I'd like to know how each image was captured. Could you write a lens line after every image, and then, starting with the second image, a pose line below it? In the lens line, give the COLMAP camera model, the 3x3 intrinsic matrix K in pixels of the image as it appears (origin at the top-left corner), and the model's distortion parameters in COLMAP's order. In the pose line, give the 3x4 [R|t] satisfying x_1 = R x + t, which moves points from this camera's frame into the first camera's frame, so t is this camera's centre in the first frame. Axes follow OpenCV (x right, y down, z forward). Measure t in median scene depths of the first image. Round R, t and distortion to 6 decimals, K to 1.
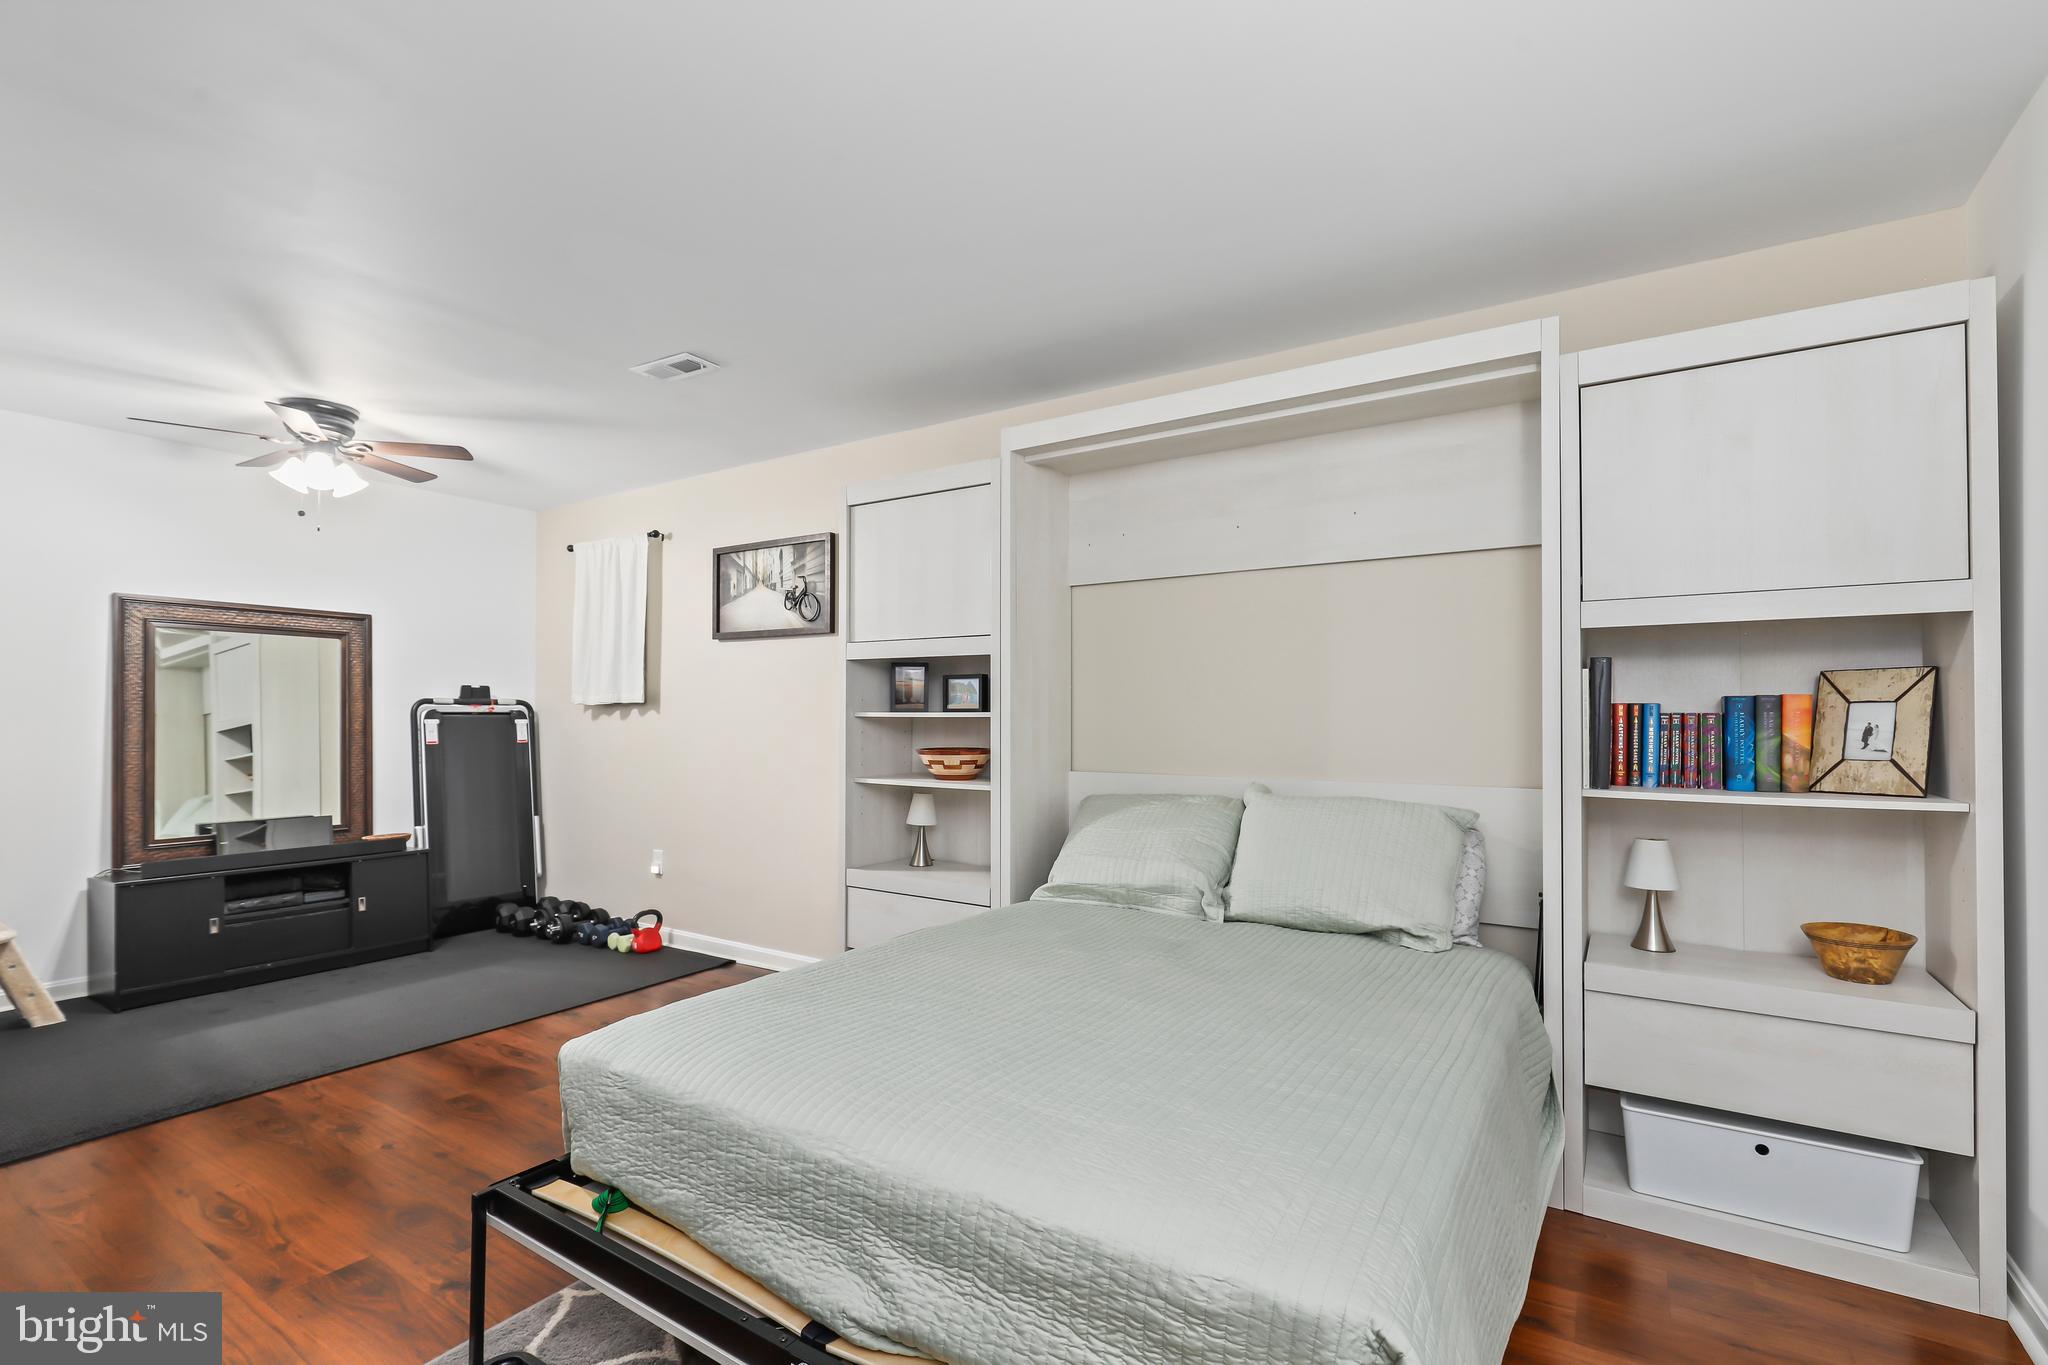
lens RADIAL K [[939.1, 0, 1074.8], [0, 939.1, 733.1], [0, 0, 1]] dist [0.001154, 0.000154]
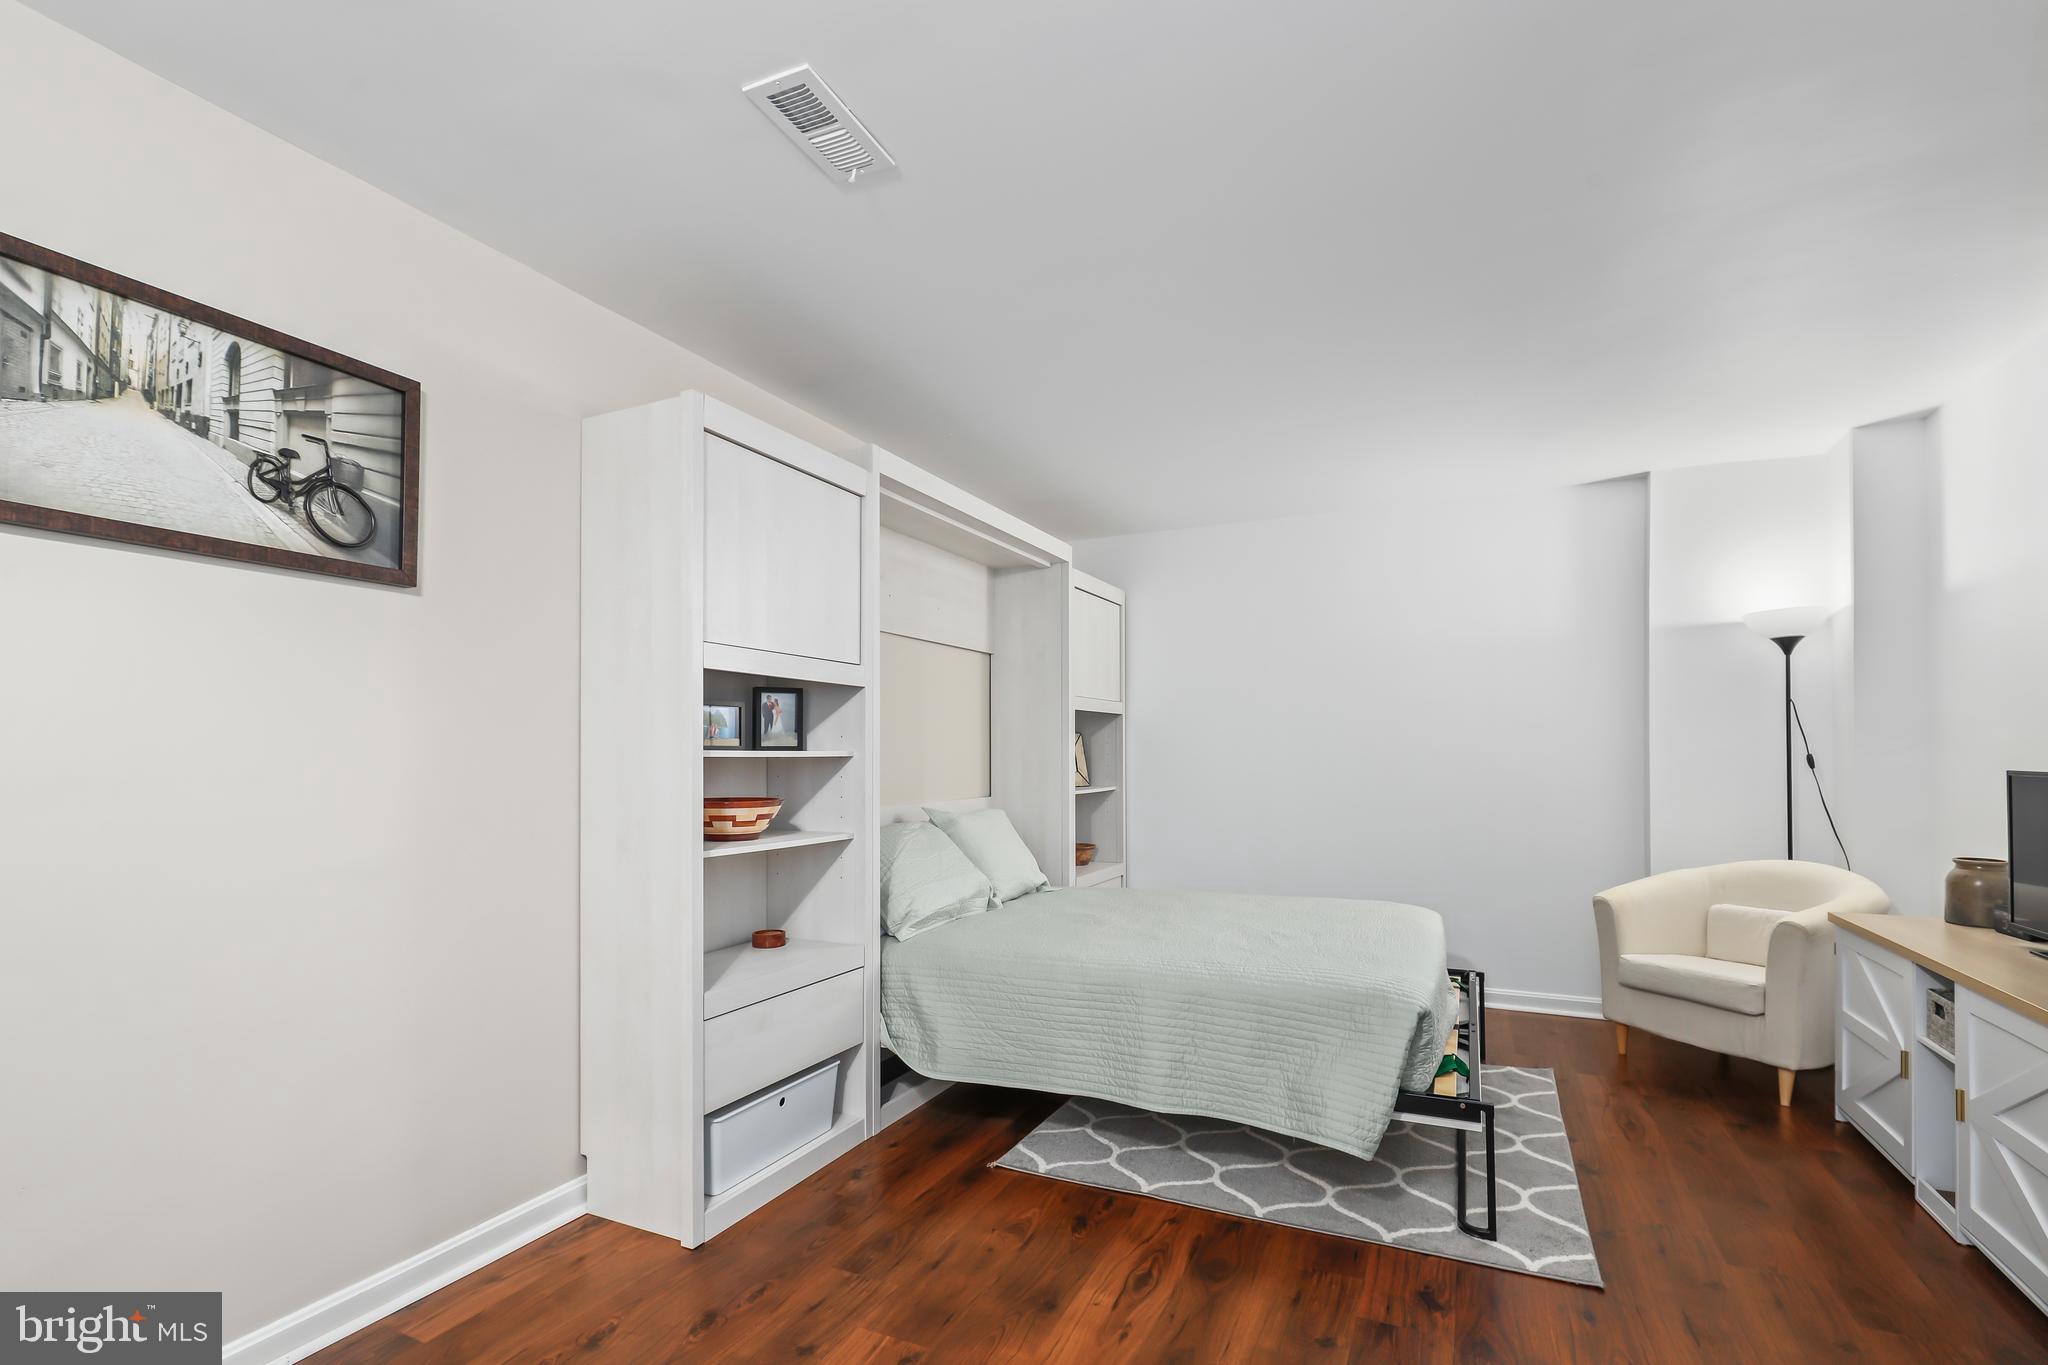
lens RADIAL K [[939.1, 0, 1074.8], [0, 939.1, 733.1], [0, 0, 1]] dist [0.001154, 0.000154]
pose [[-0.156332, 0.023400, 0.987427, -0.773691], [0.028028, 0.999422, -0.019246, -0.012589], [-0.987307, 0.024667, -0.156897, 0.728484]]
